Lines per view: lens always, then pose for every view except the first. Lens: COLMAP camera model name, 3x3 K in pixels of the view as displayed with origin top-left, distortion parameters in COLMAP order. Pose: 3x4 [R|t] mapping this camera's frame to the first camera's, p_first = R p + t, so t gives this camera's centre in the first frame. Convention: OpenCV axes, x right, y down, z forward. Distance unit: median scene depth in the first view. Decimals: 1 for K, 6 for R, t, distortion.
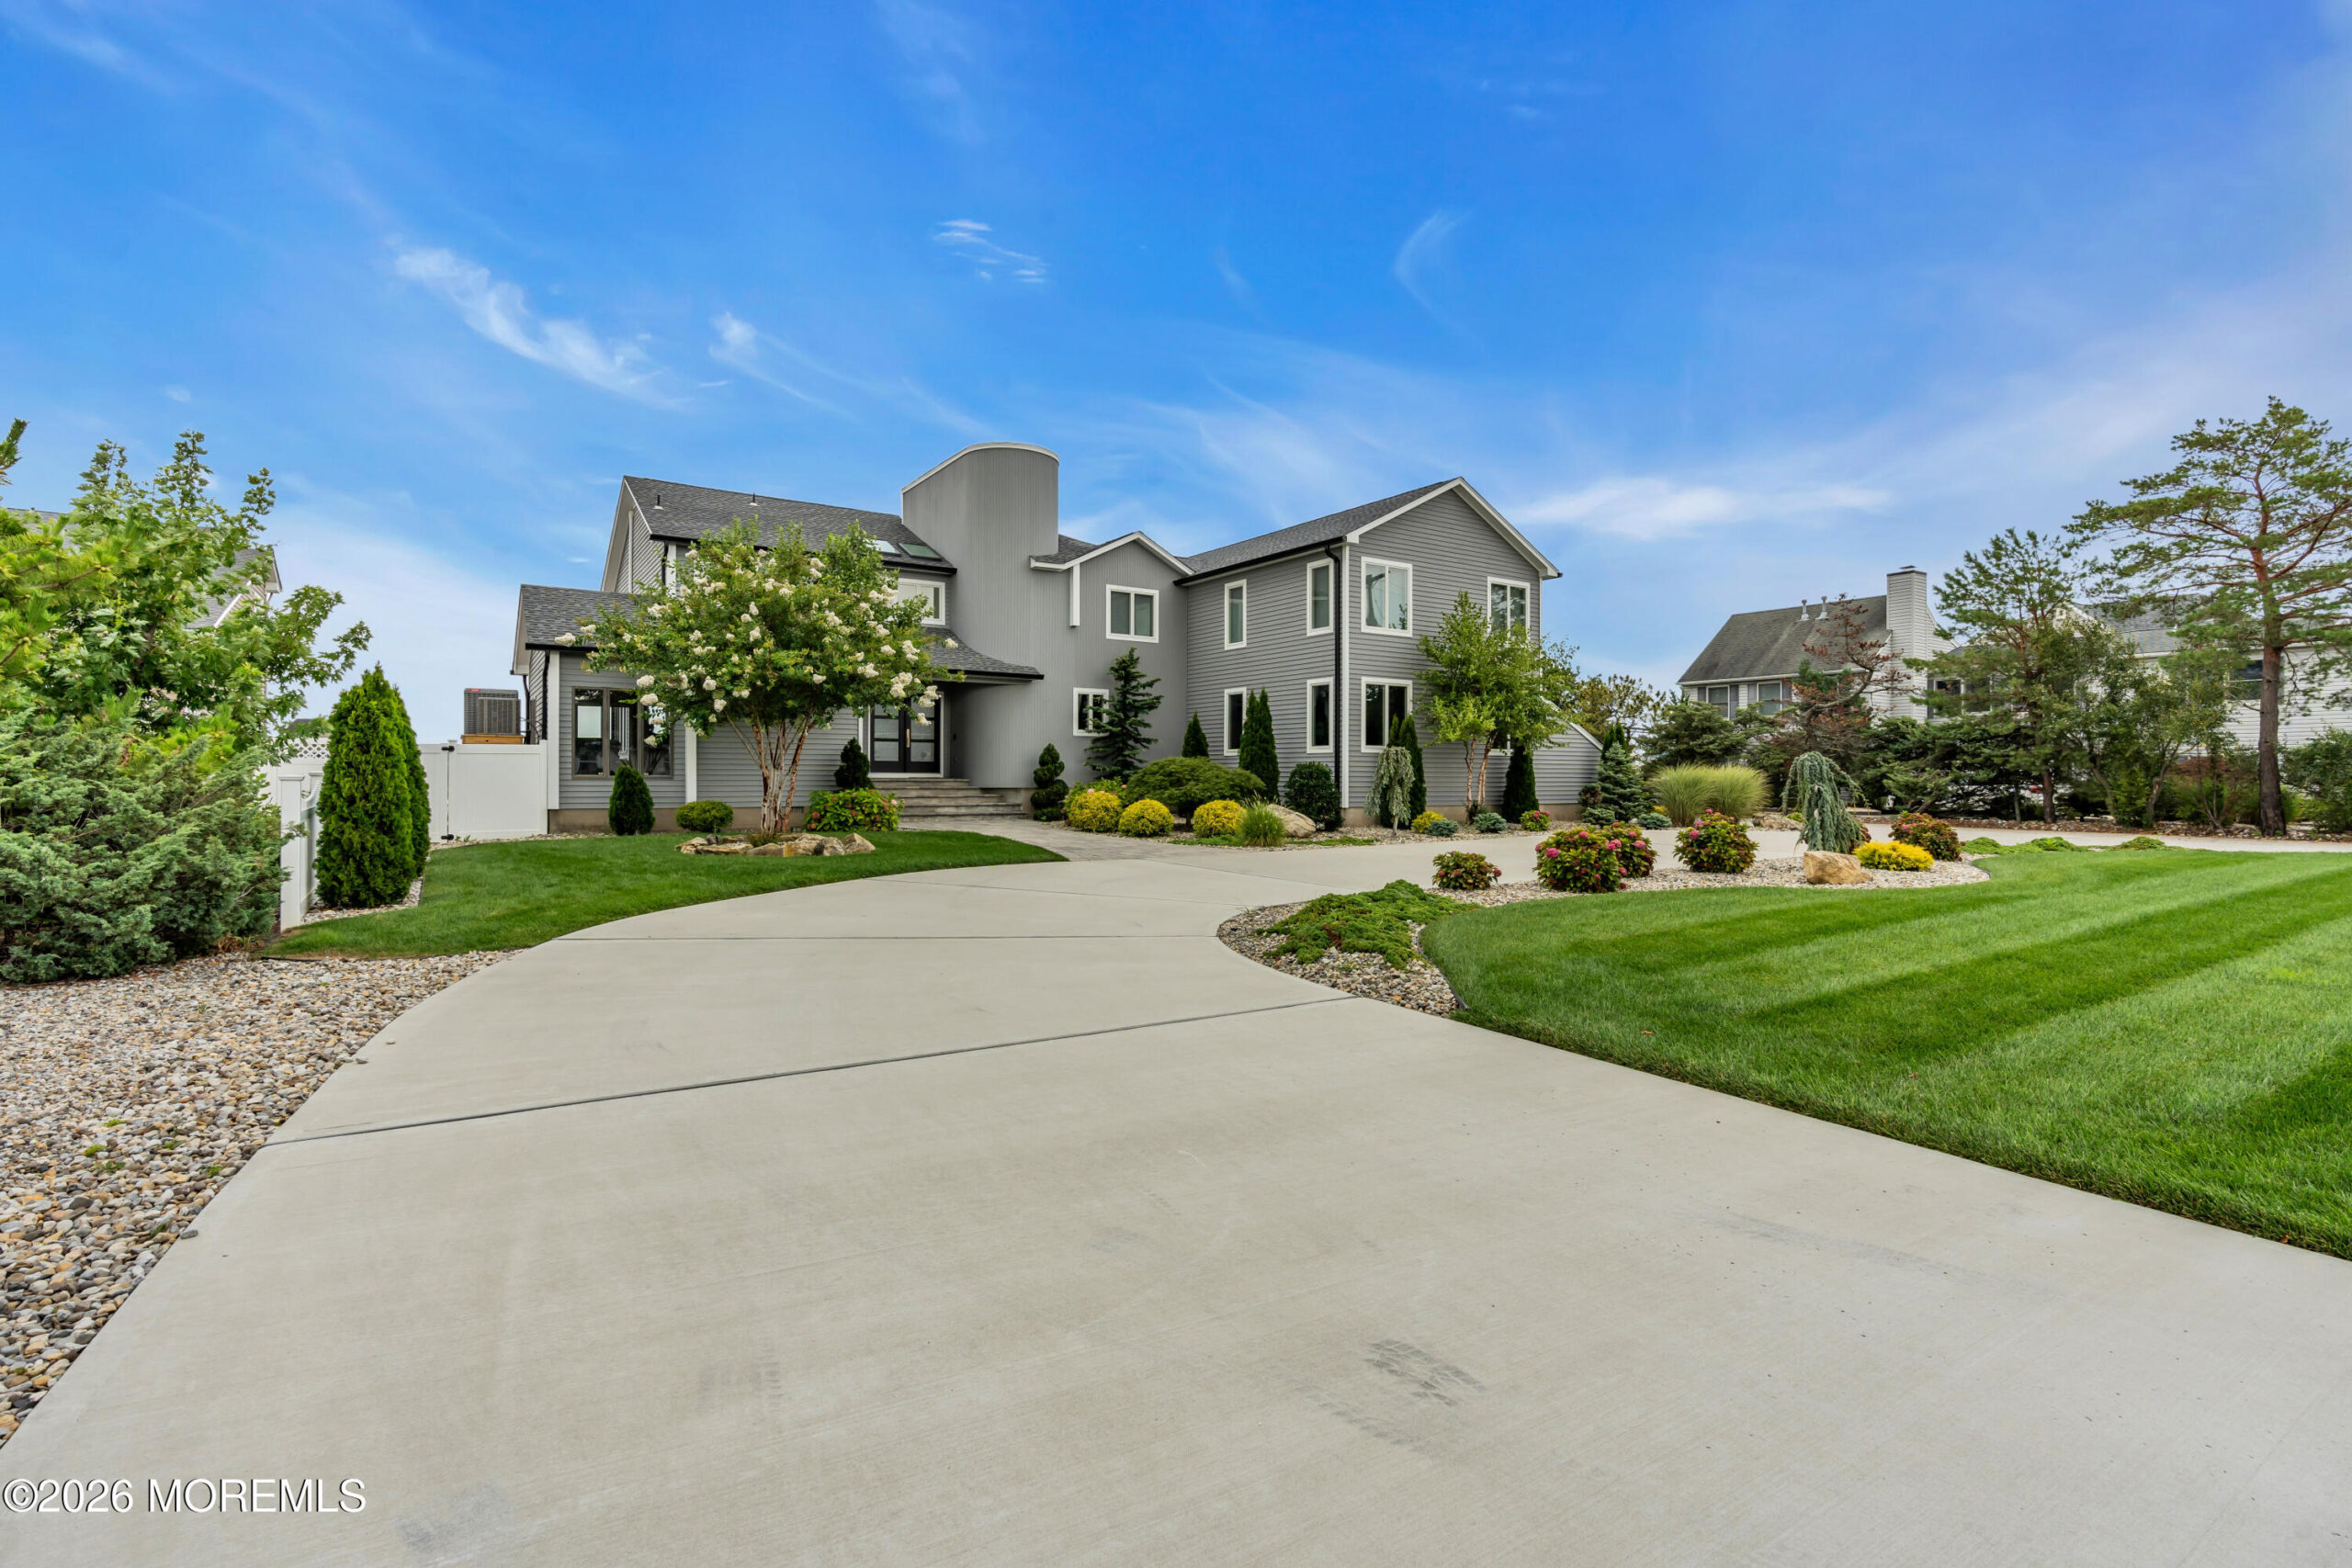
lens RADIAL K [[1110.5, 0, 1172.8], [0, 1110.5, 775.4], [0, 0, 1]] dist [-0.010469, 0.001345]
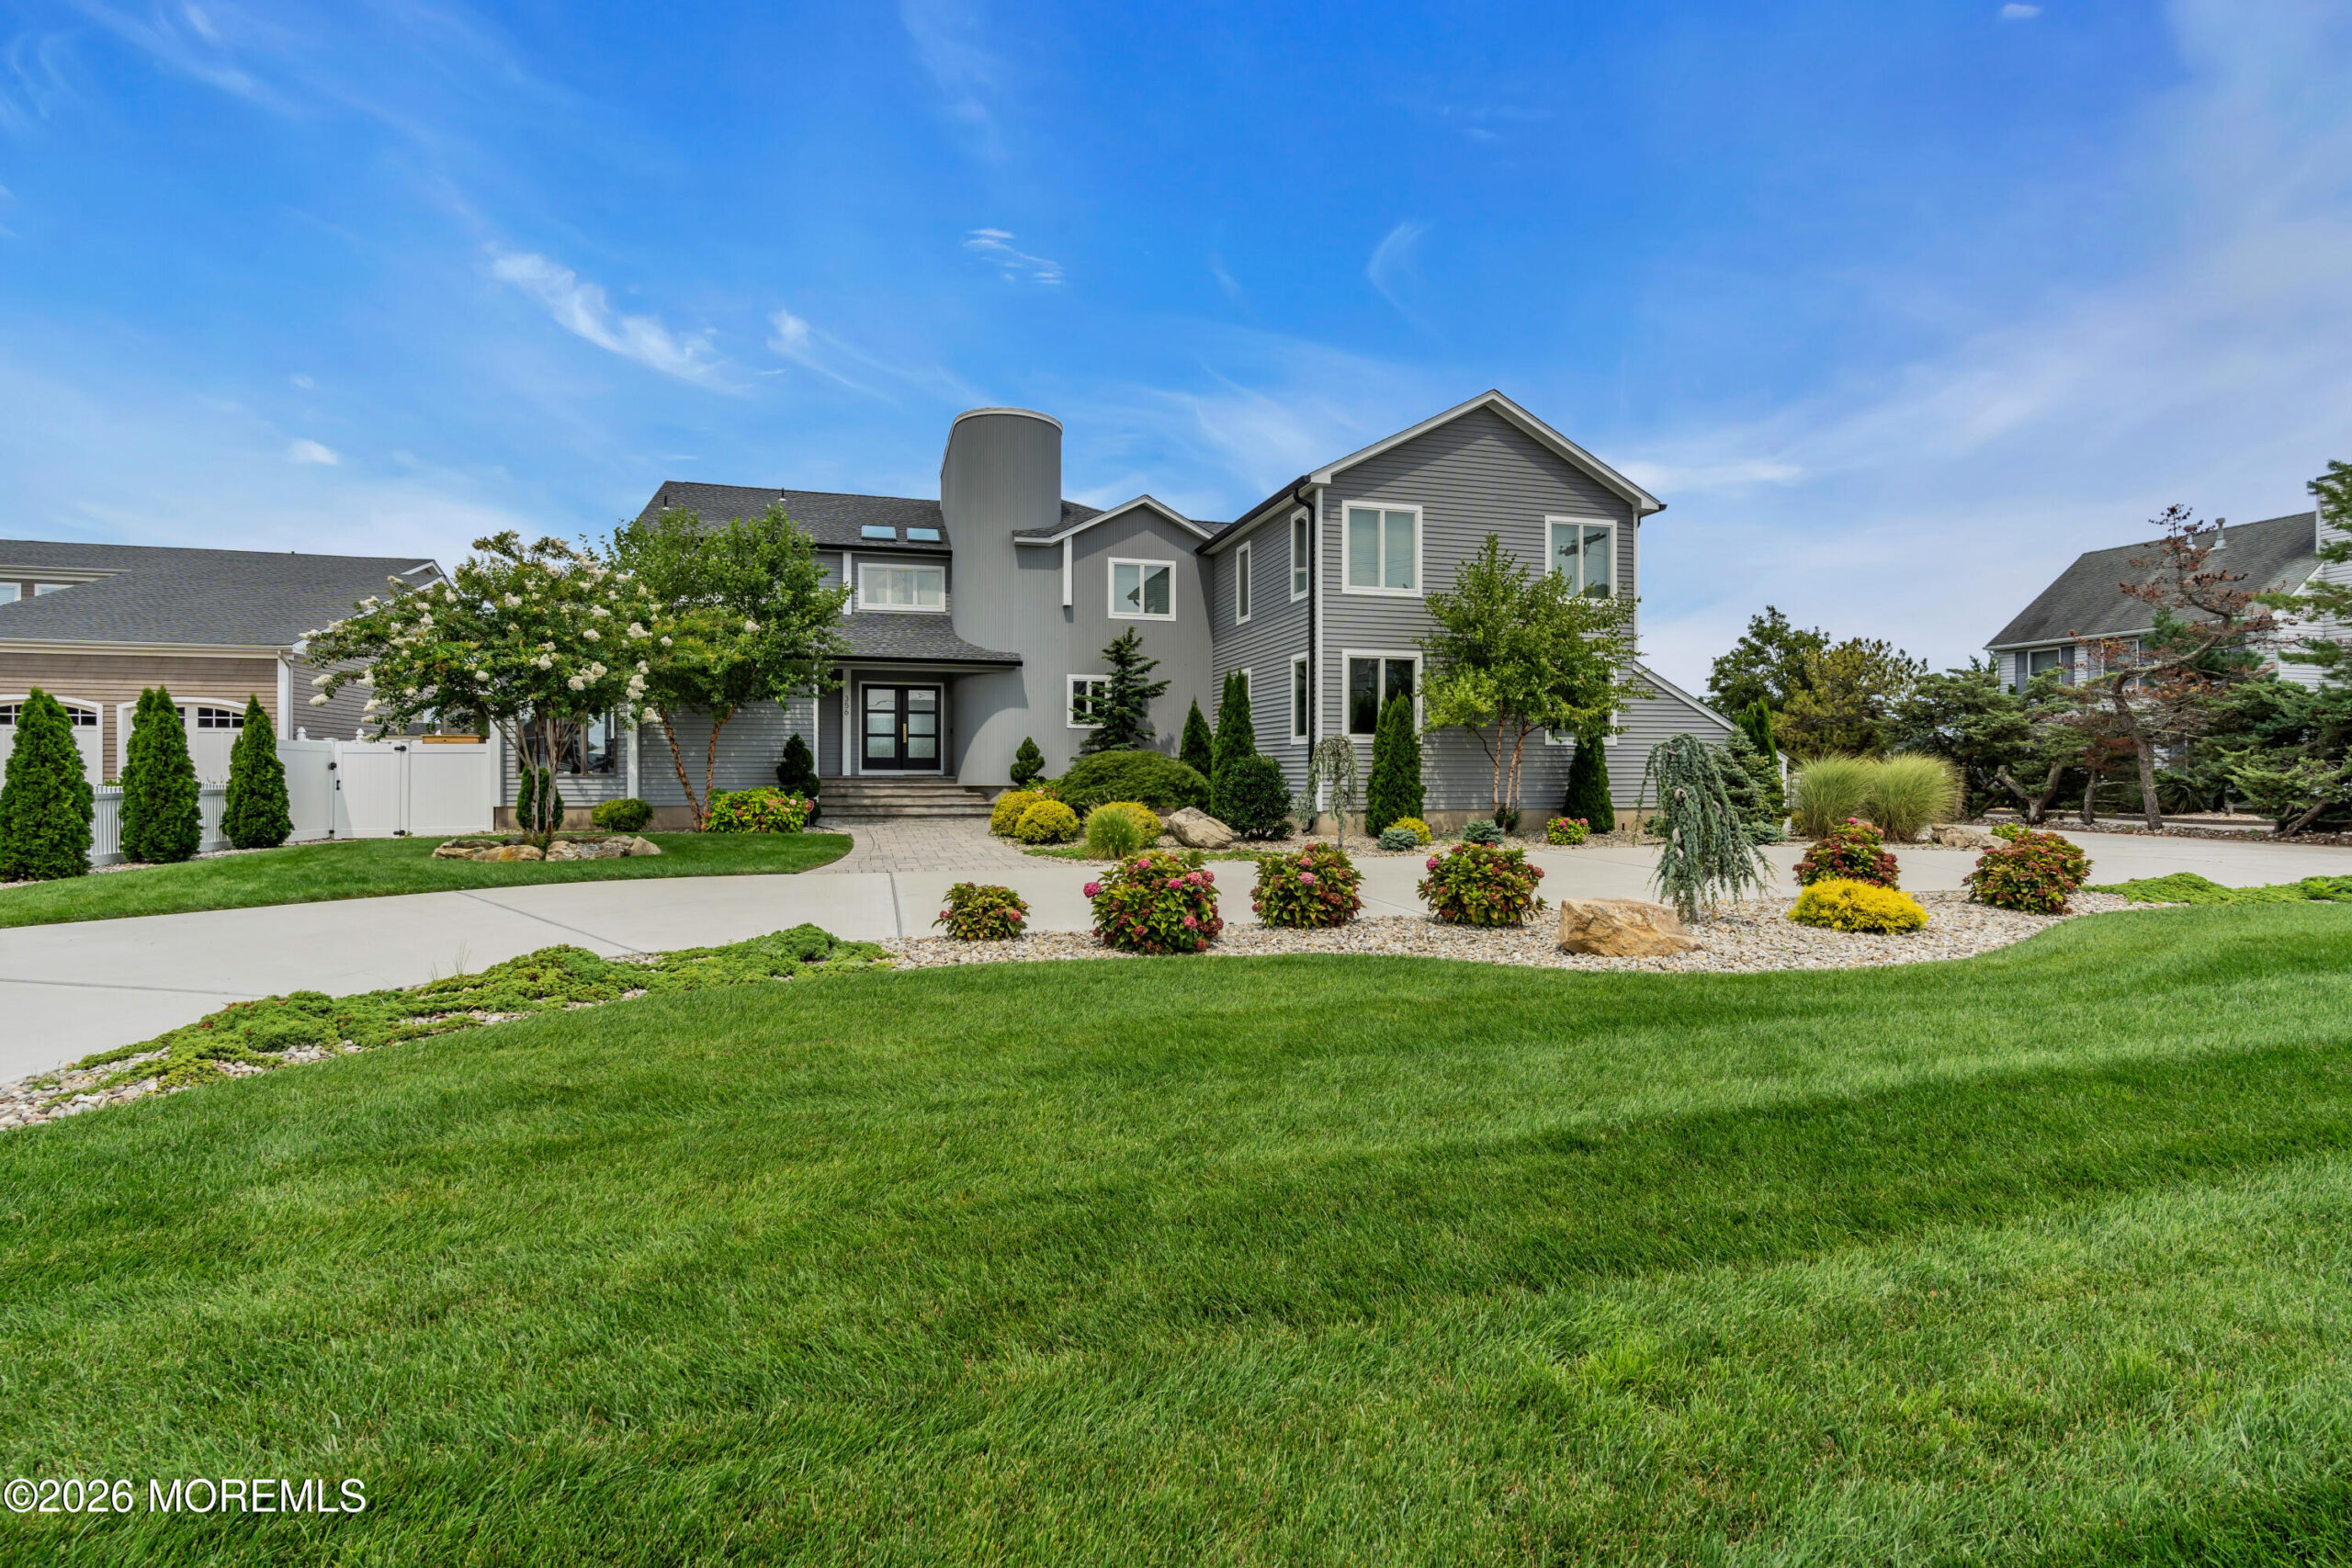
lens RADIAL K [[1110.5, 0, 1172.8], [0, 1110.5, 775.4], [0, 0, 1]] dist [-0.010469, 0.001345]
pose [[0.947787, -0.001164, -0.318903, 0.283618], [0.002681, 0.999987, 0.004317, -0.000974], [0.318894, -0.004947, 0.947777, 0.178995]]
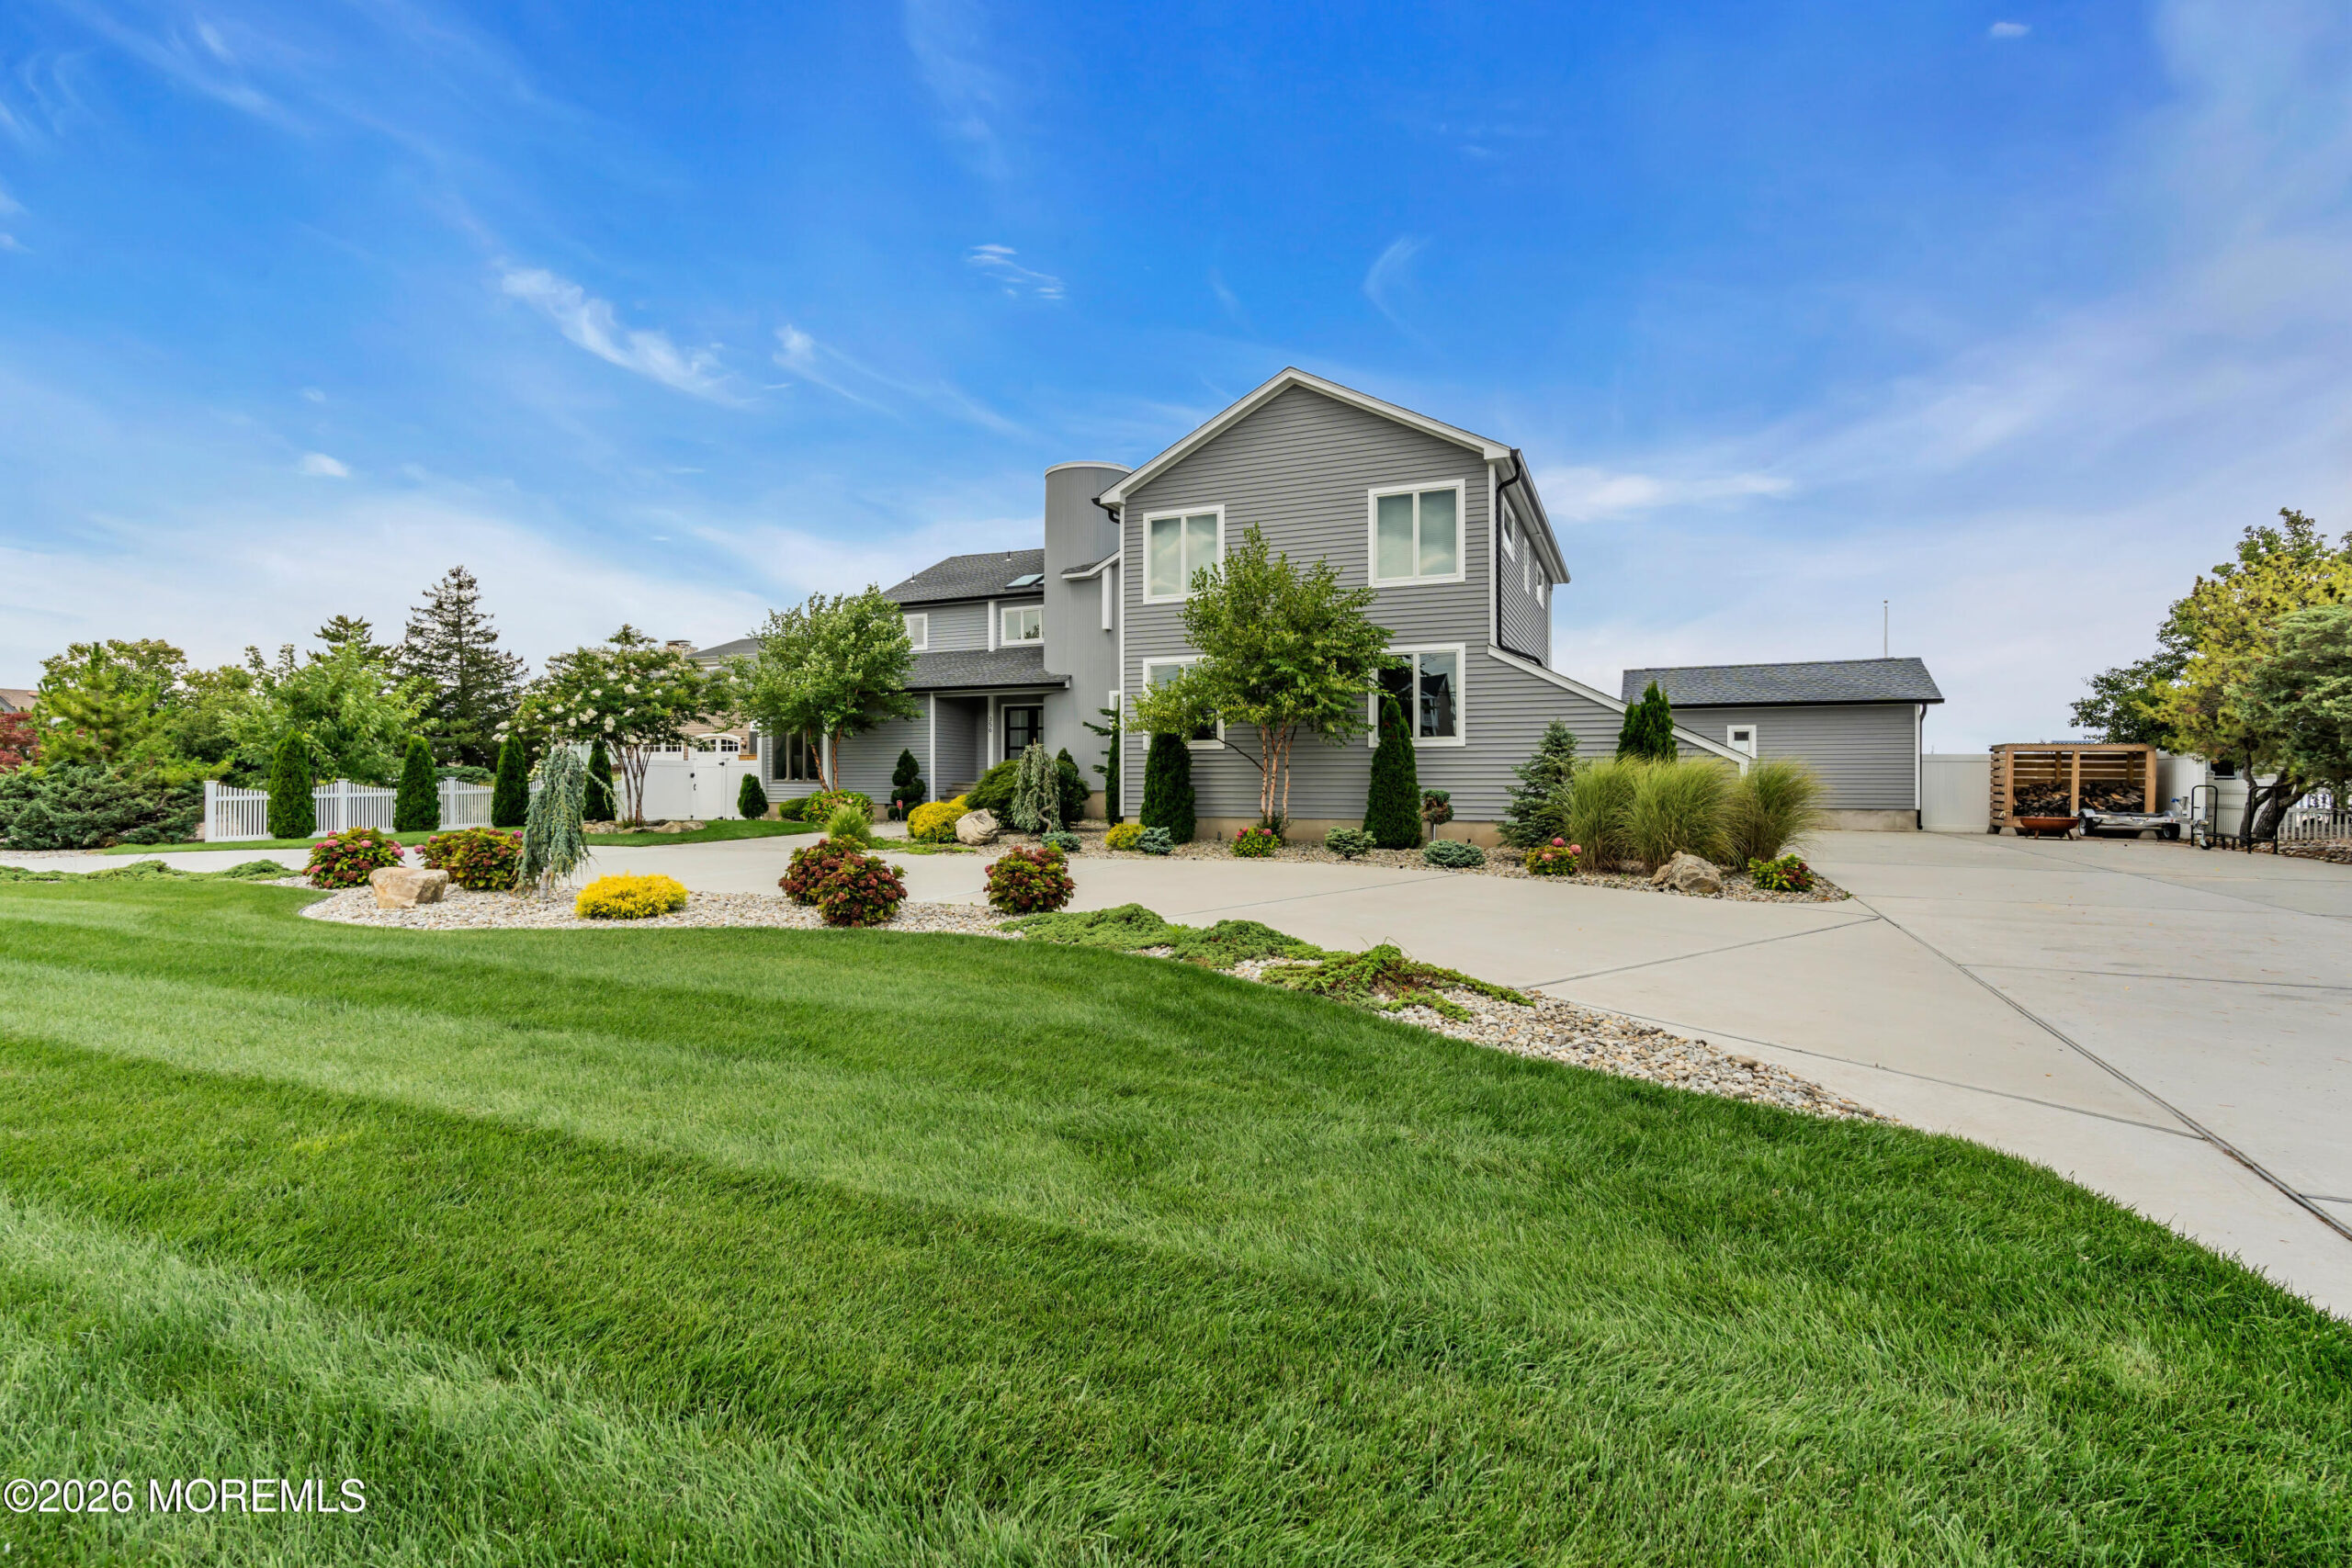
lens RADIAL K [[1110.5, 0, 1172.8], [0, 1110.5, 775.4], [0, 0, 1]] dist [-0.010469, 0.001345]
pose [[0.523442, -0.006284, -0.852038, 0.812626], [0.004124, 0.999980, -0.004841, 0.002789], [0.852051, -0.000980, 0.523457, 0.533832]]
